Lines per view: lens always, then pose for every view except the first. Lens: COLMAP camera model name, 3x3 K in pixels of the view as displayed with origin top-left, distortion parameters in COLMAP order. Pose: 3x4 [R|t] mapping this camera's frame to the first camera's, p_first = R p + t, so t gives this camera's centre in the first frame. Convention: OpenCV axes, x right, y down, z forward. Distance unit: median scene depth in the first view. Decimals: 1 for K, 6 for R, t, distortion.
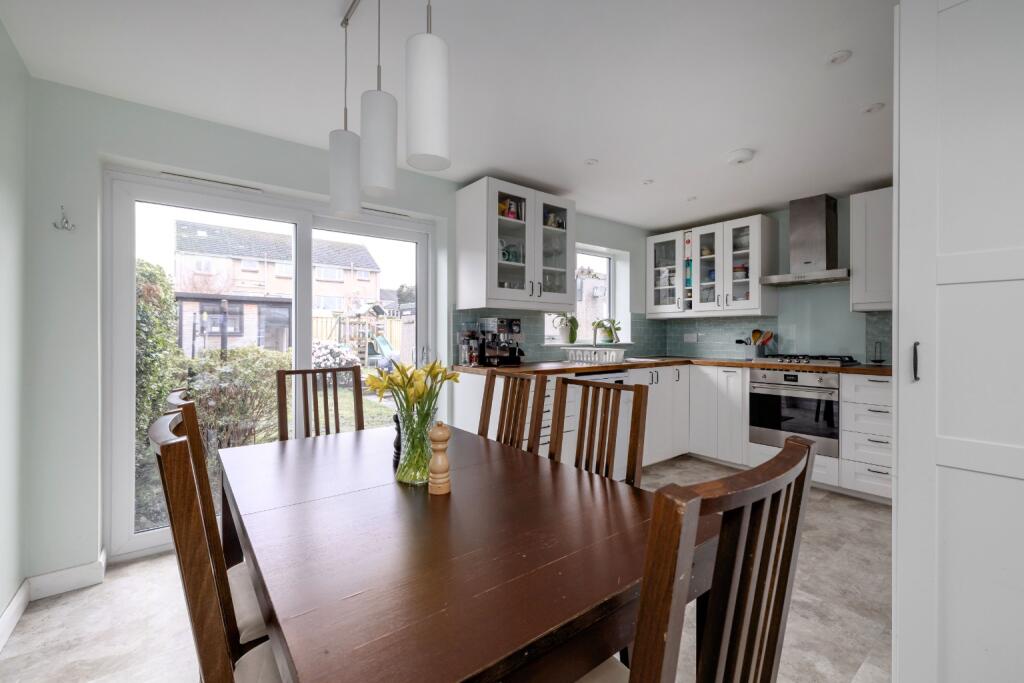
lens RADIAL K [[430.6, 0, 511.0], [0, 430.6, 336.9], [0, 0, 1]] dist [0.000300, 0.000080]
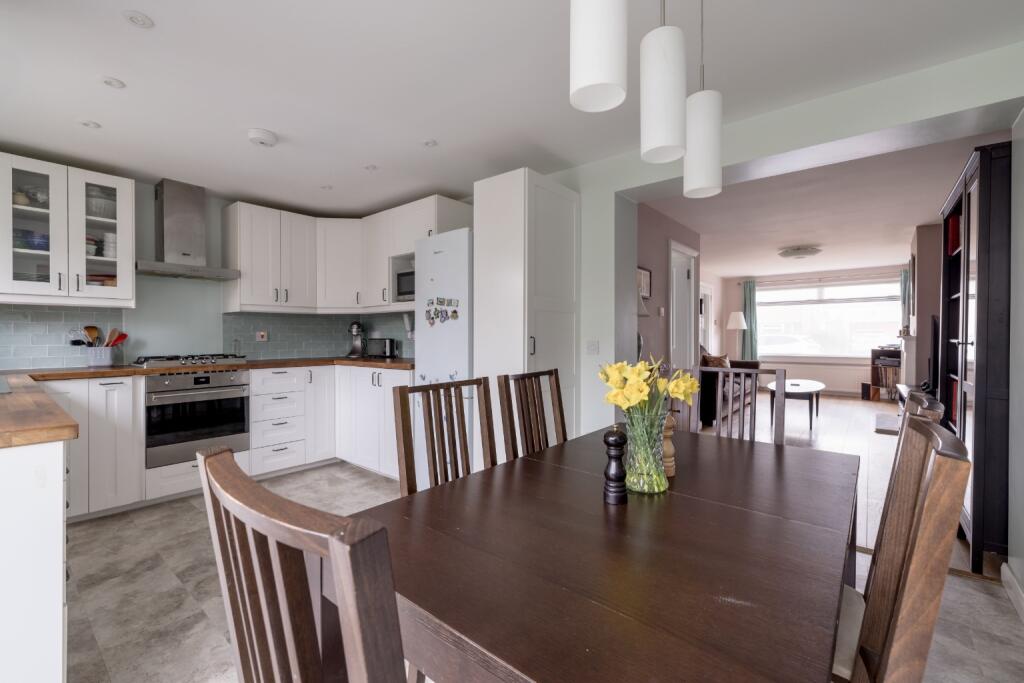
lens RADIAL K [[430.6, 0, 511.0], [0, 430.6, 336.9], [0, 0, 1]] dist [0.000300, 0.000080]
pose [[-0.215109, -0.004063, 0.976582, -0.340073], [0.003817, 0.999980, 0.005001, 0.000628], [-0.976583, 0.004803, -0.215089, 0.491297]]
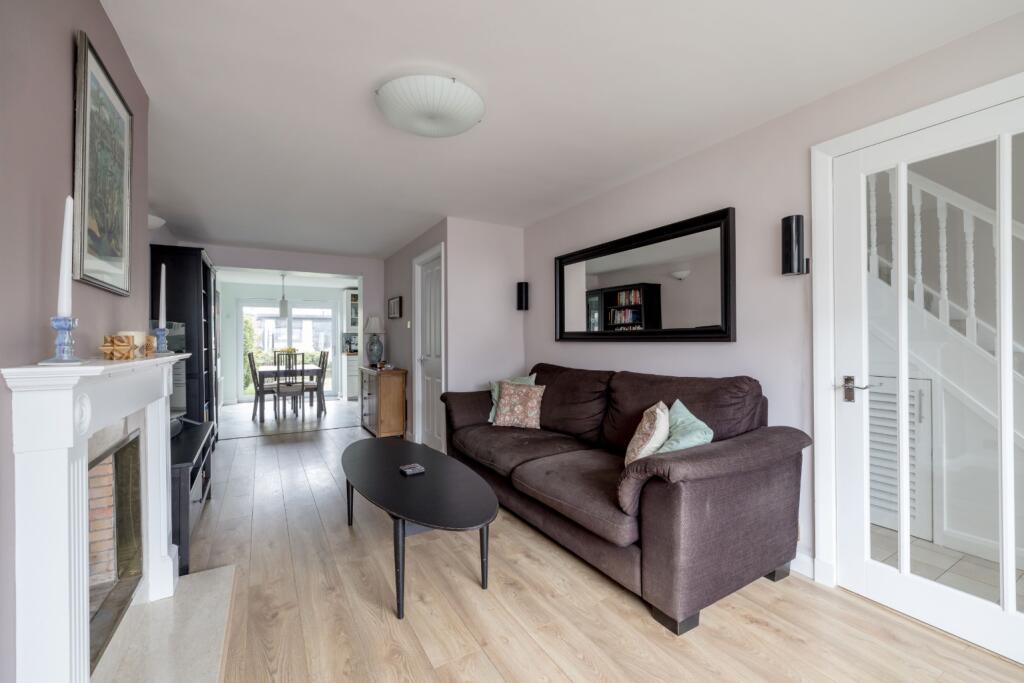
lens RADIAL K [[430.6, 0, 511.0], [0, 430.6, 336.9], [0, 0, 1]] dist [0.000300, 0.000080]
pose [[0.991034, -0.009375, -0.133278, 1.162719], [0.008757, 0.999948, -0.005226, -0.010157], [0.133320, 0.004012, 0.991065, -1.441115]]
